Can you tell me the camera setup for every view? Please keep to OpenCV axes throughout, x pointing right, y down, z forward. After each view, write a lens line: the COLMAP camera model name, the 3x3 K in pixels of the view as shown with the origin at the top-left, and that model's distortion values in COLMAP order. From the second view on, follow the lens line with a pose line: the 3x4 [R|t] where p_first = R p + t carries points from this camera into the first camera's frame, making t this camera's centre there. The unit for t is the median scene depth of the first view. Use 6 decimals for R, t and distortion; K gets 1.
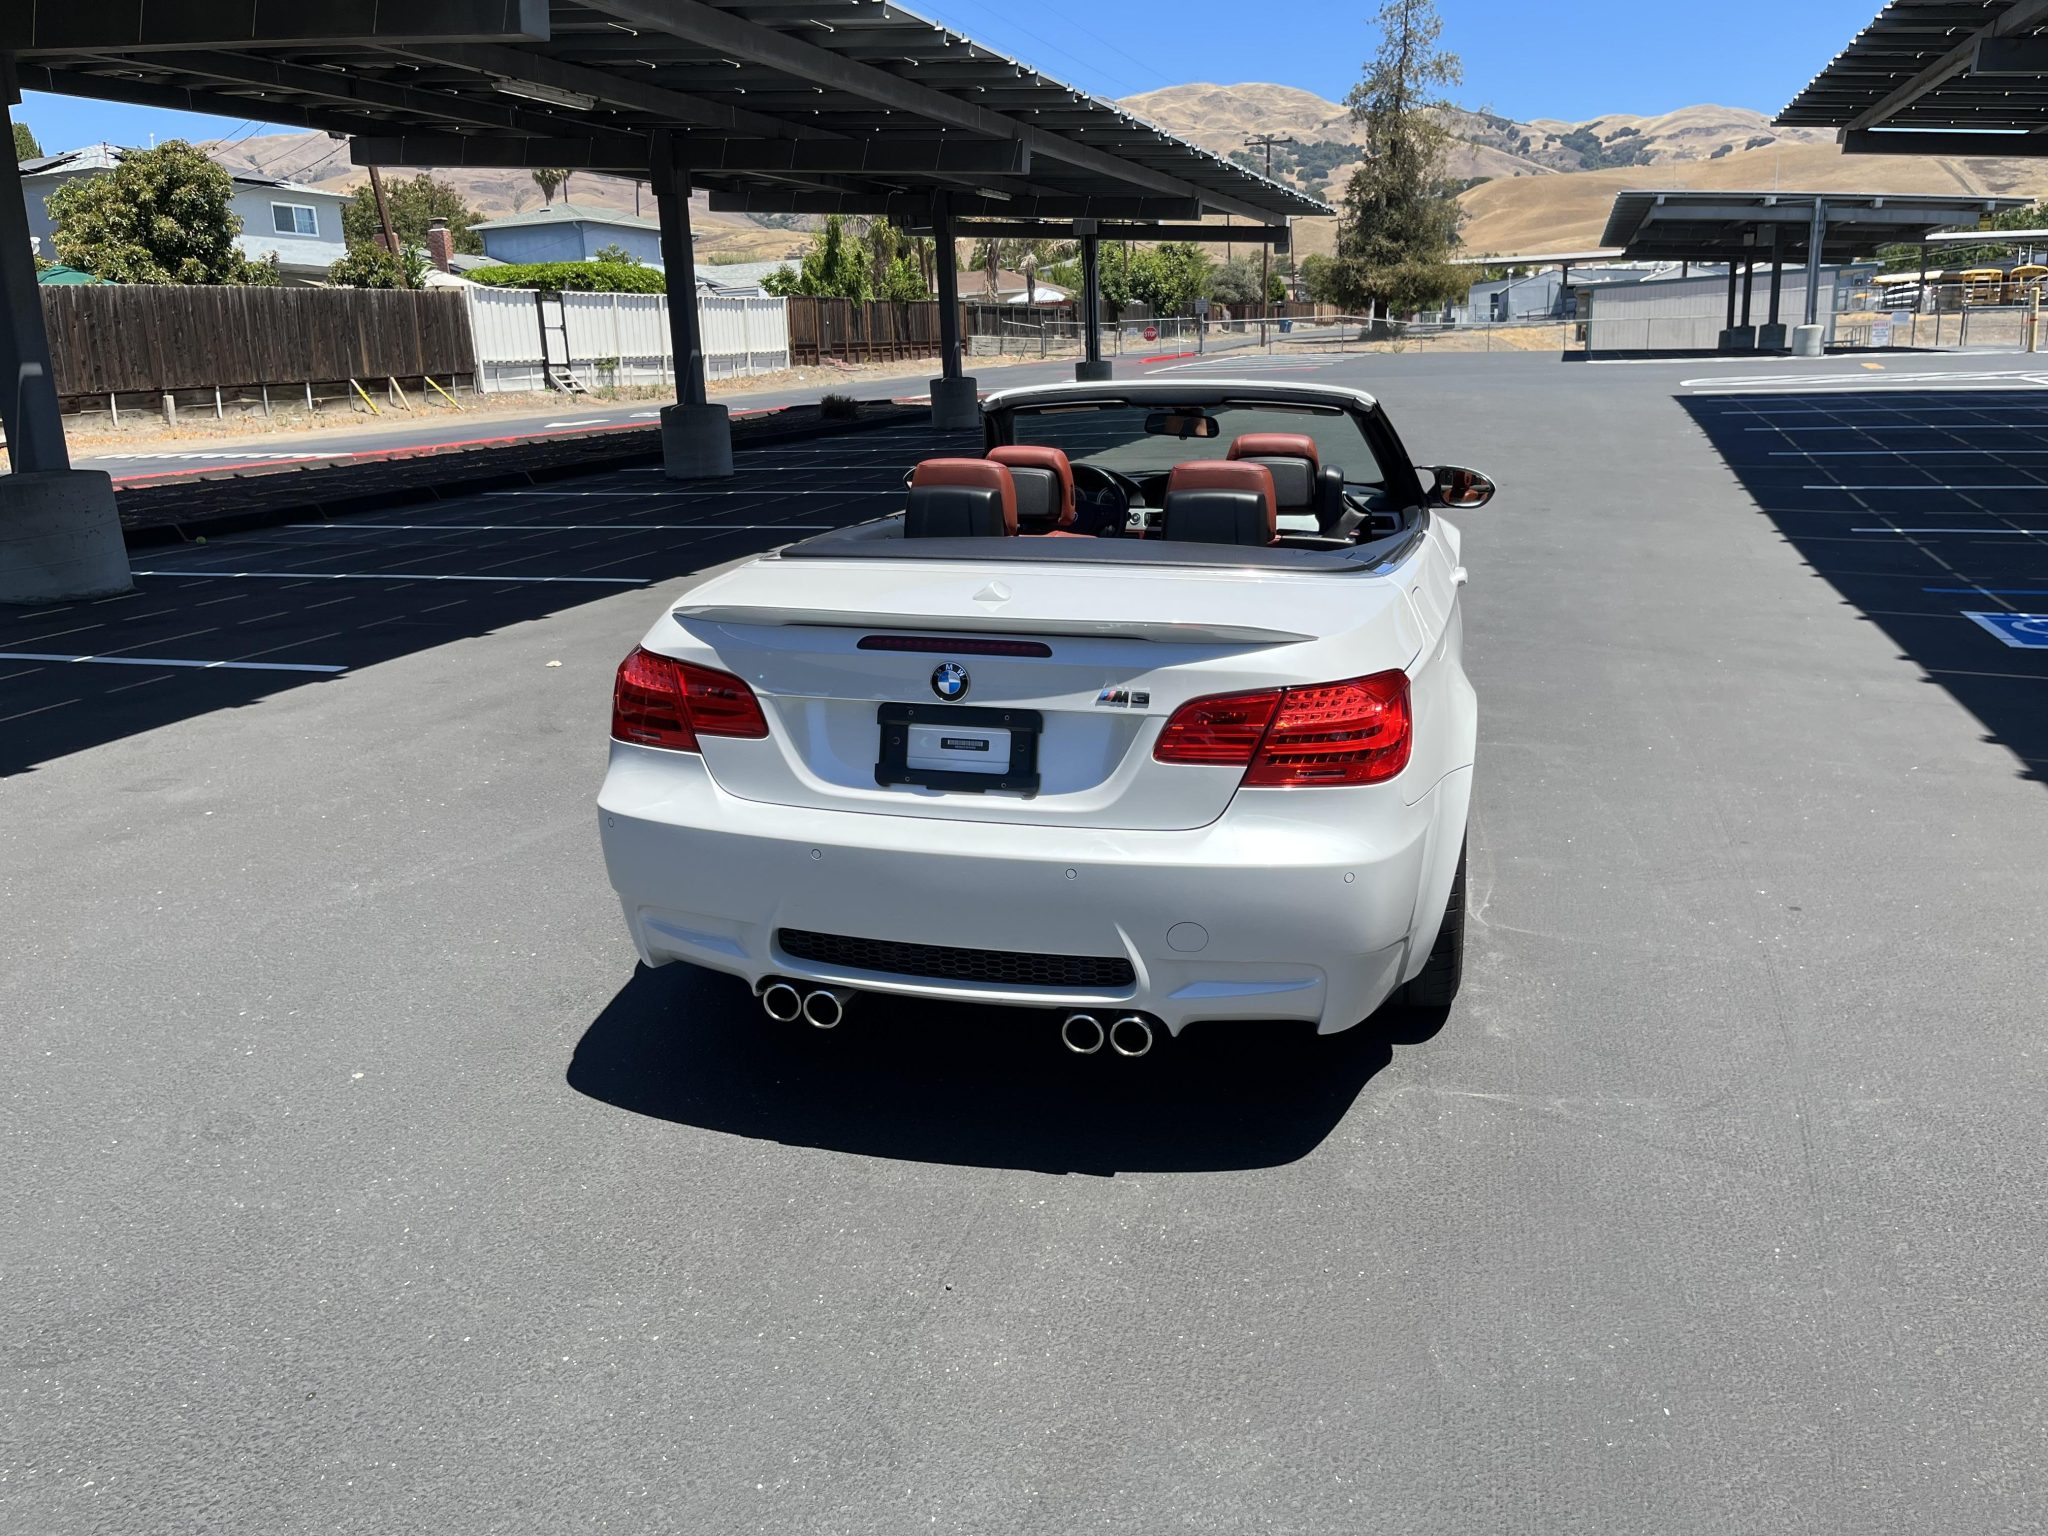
lens RADIAL K [[1559.1, 0, 1021.5], [0, 1559.1, 754.5], [0, 0, 1]] dist [0.054725, -0.070801]
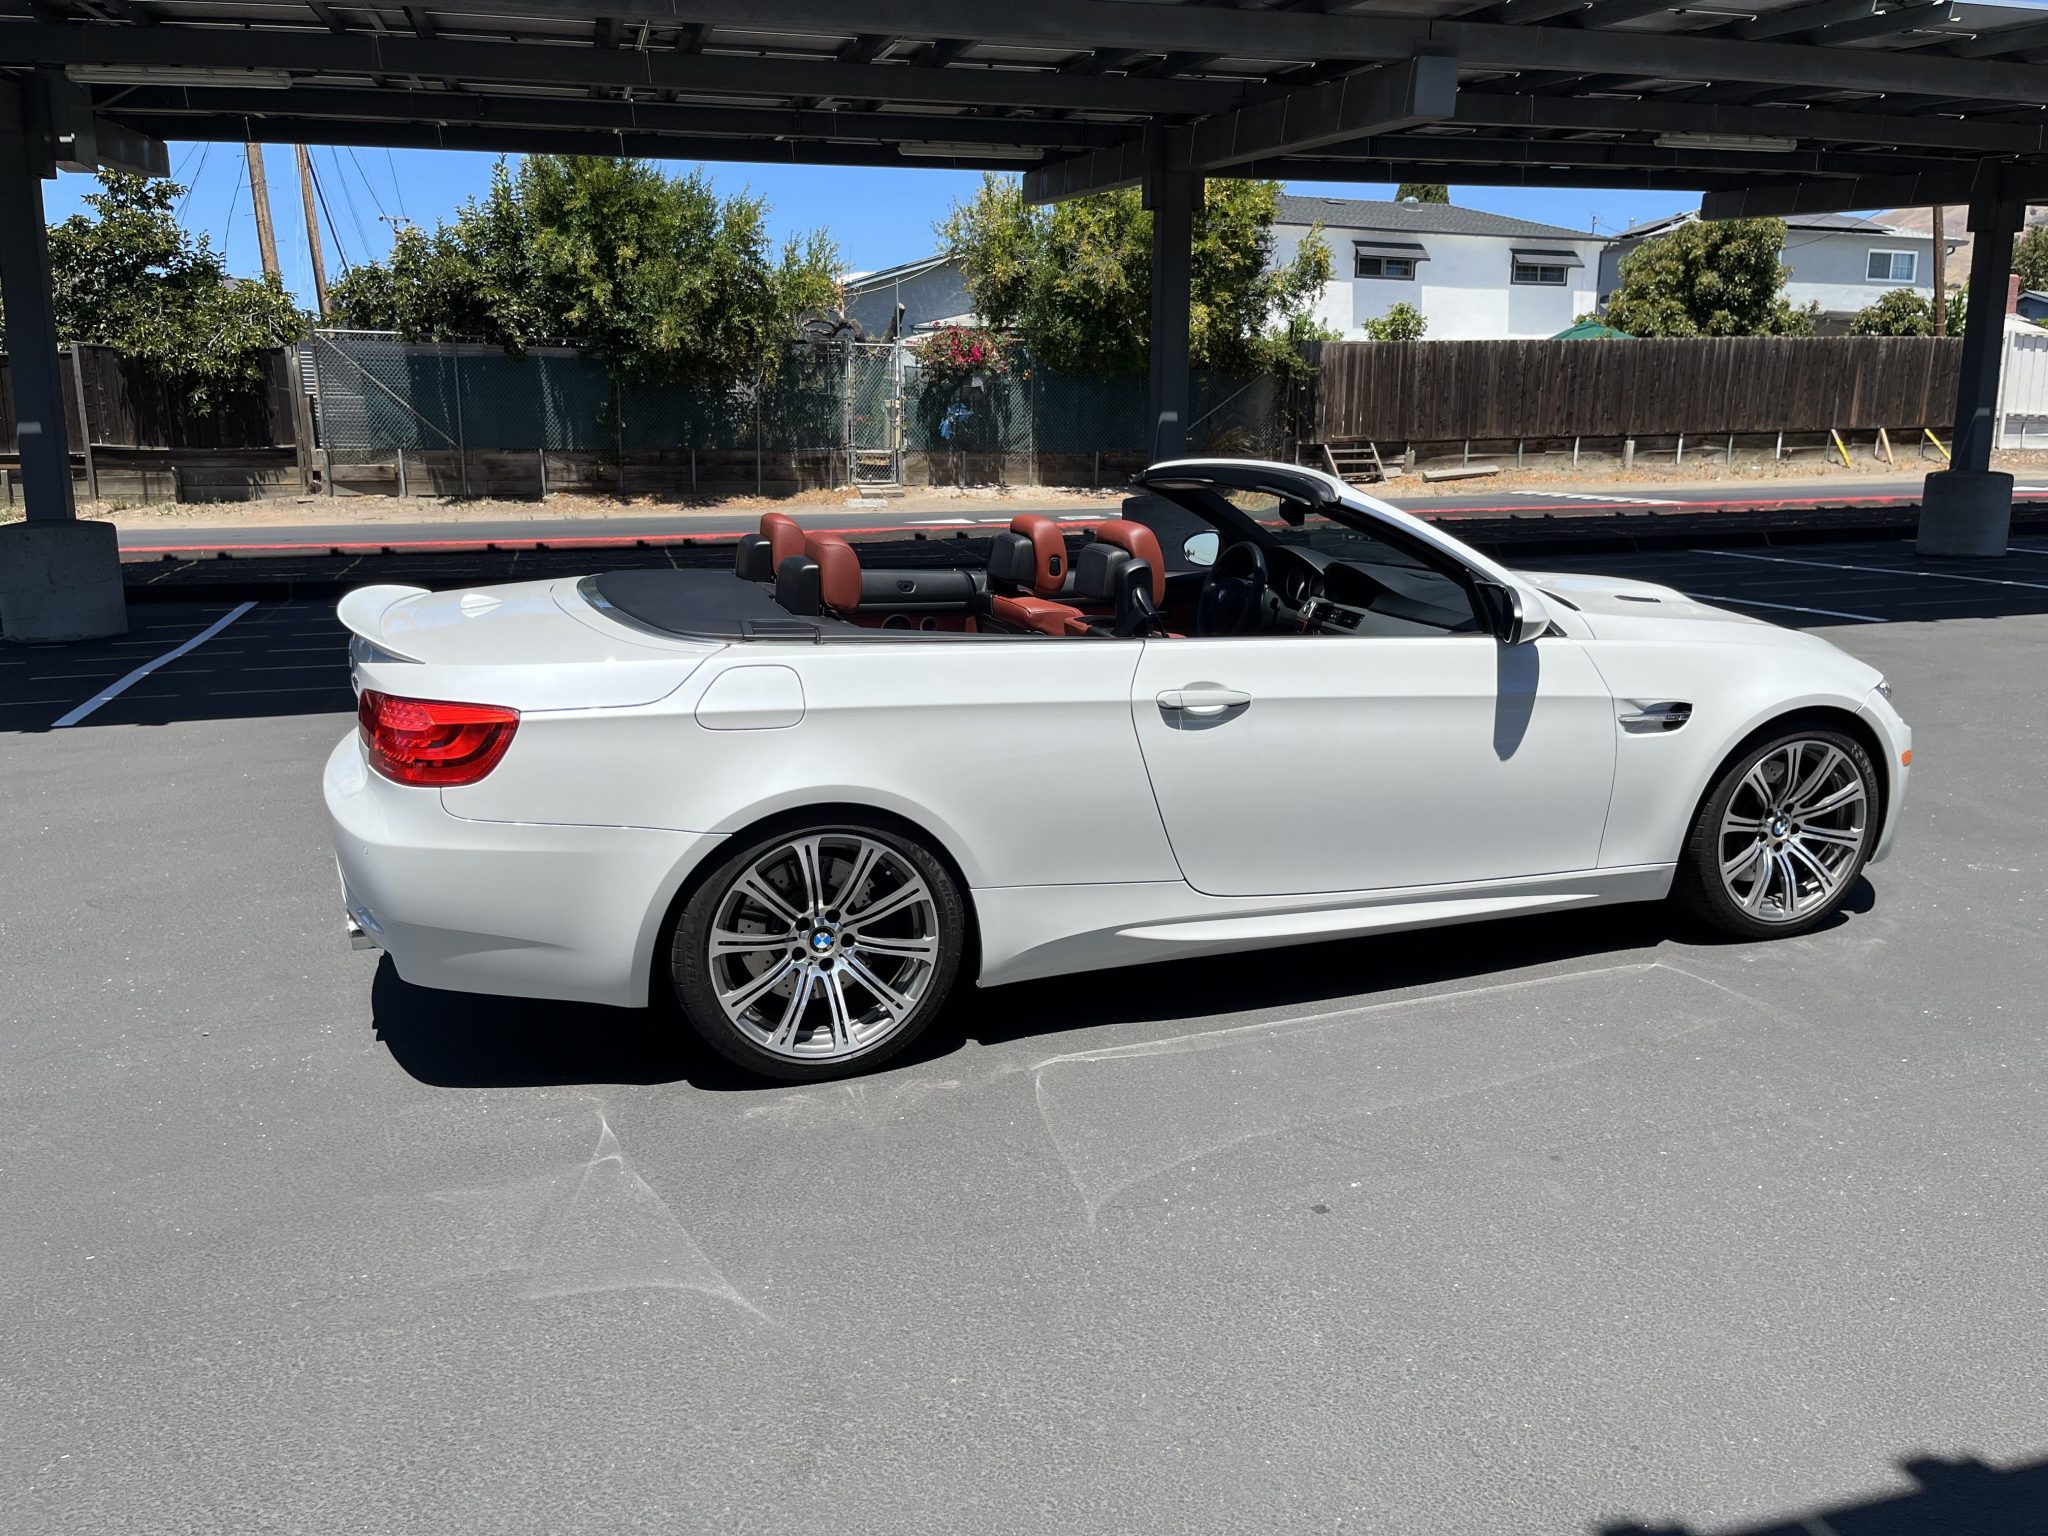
lens RADIAL K [[1559.1, 0, 1021.4], [0, 1559.1, 773.7], [0, 0, 1]] dist [0.054725, -0.070801]
pose [[0.559551, 0.209670, -0.801836, 0.161946], [-0.222002, 0.970035, 0.098730, -0.023911], [0.798510, 0.122765, 0.589331, 0.072403]]
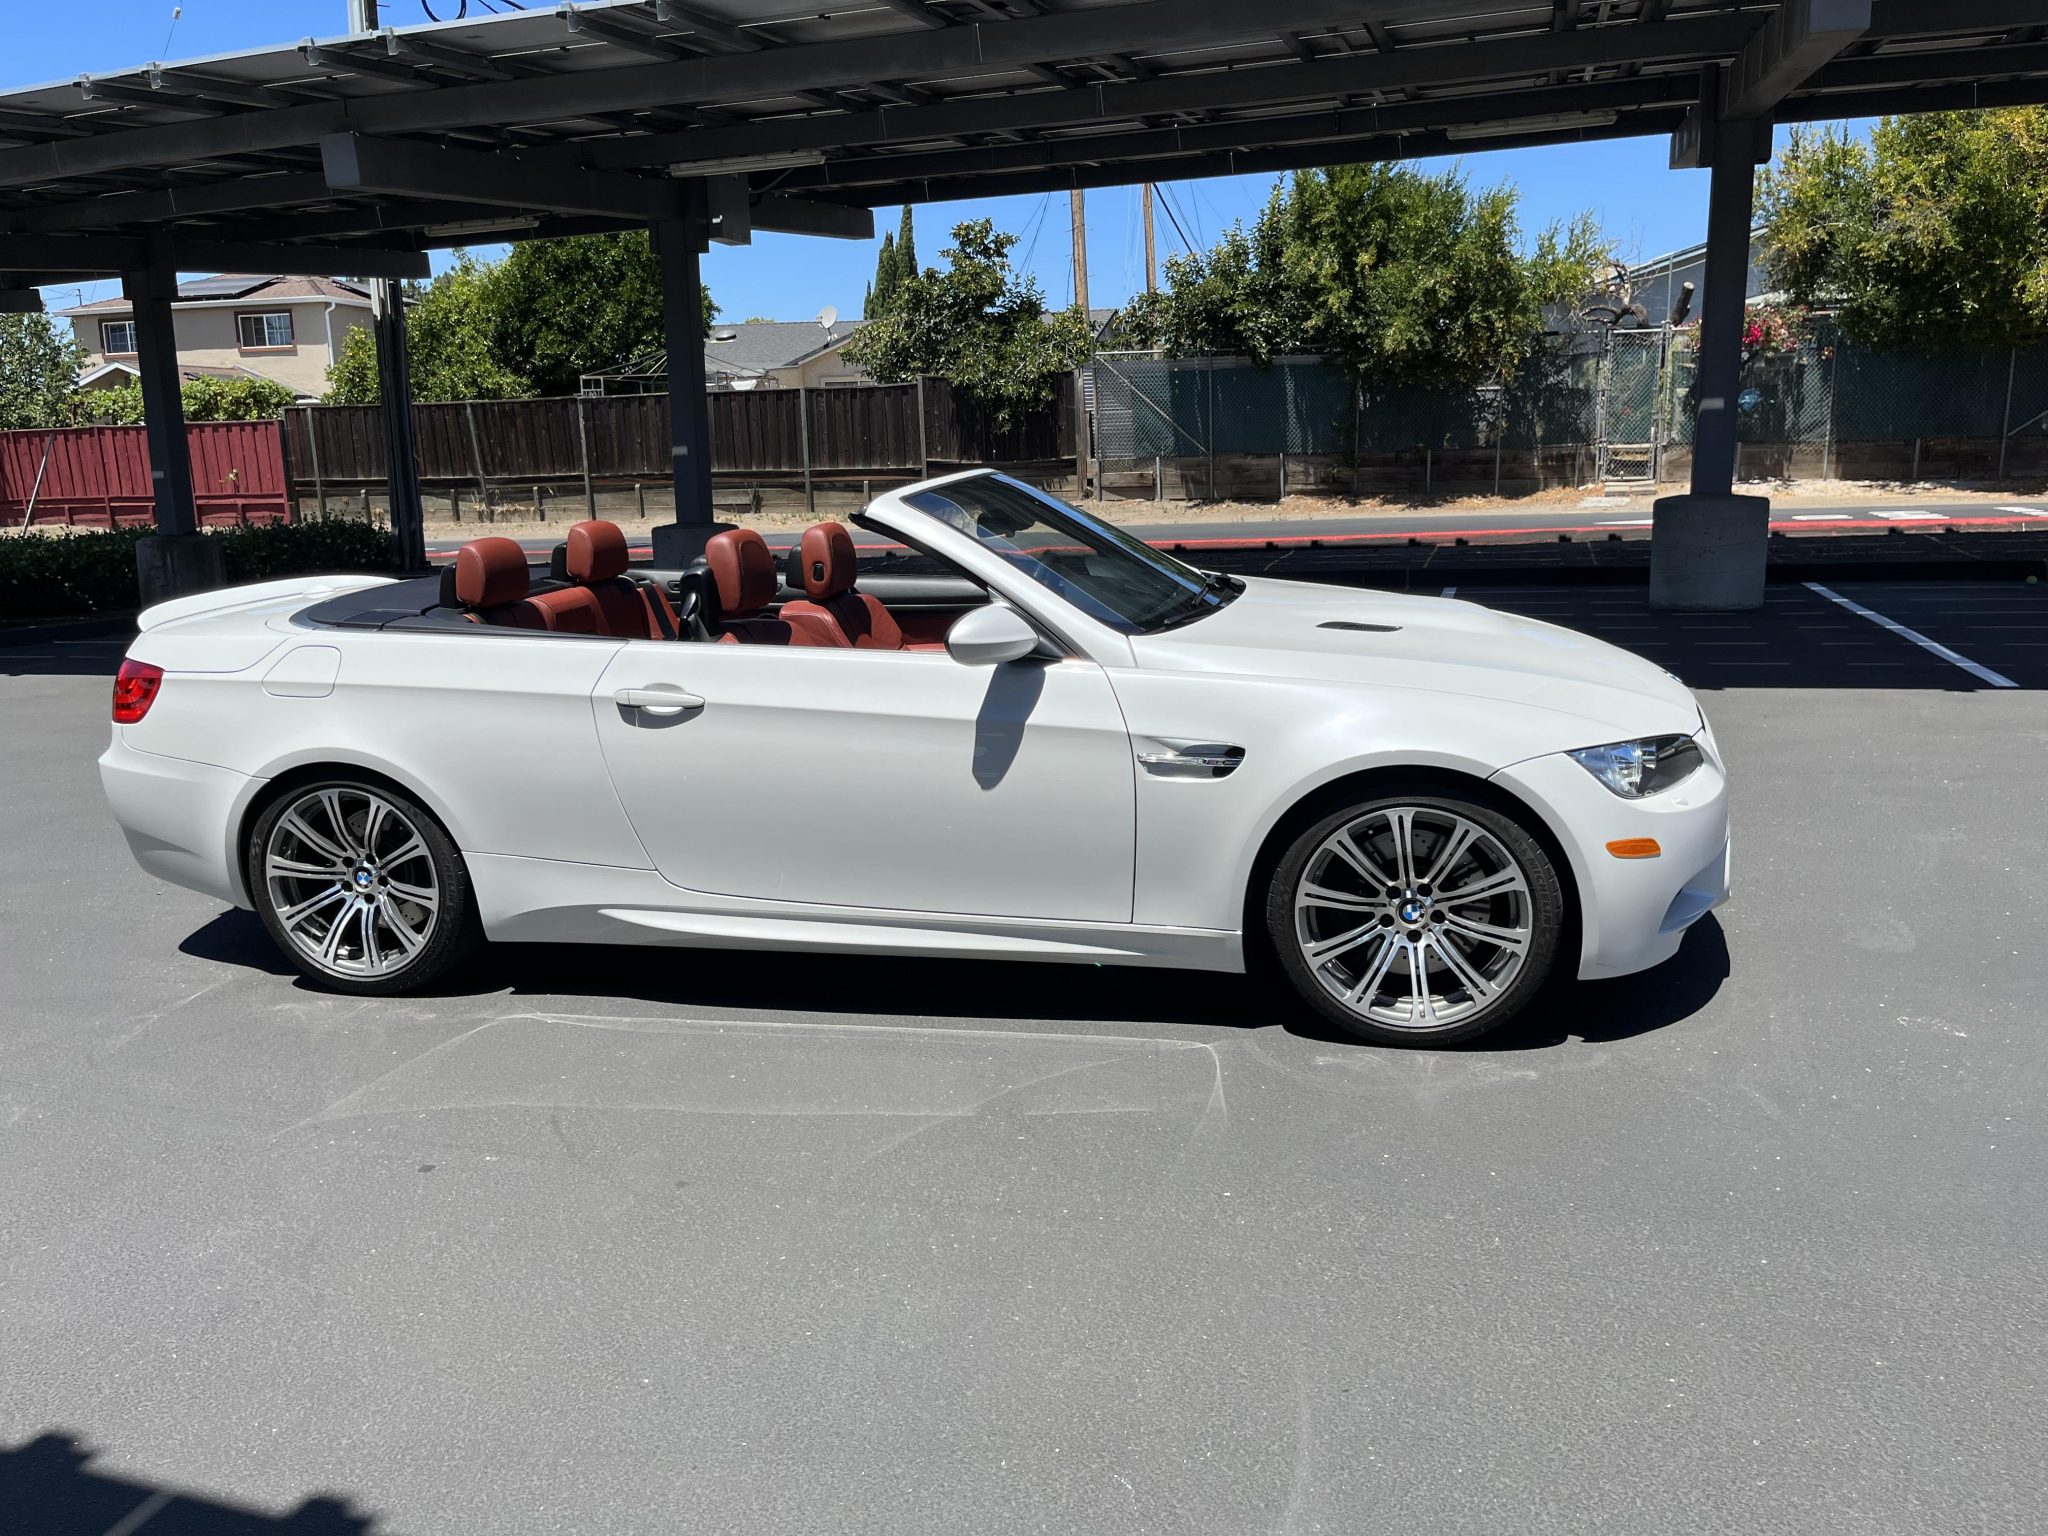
lens RADIAL K [[1559.1, 0, 1015.0], [0, 1559.1, 749.0], [0, 0, 1]] dist [0.054725, -0.070801]
pose [[0.014381, 0.223682, -0.974556, 0.206569], [-0.220112, 0.951456, 0.215132, -0.057646], [0.975369, 0.211418, 0.062918, 0.201727]]
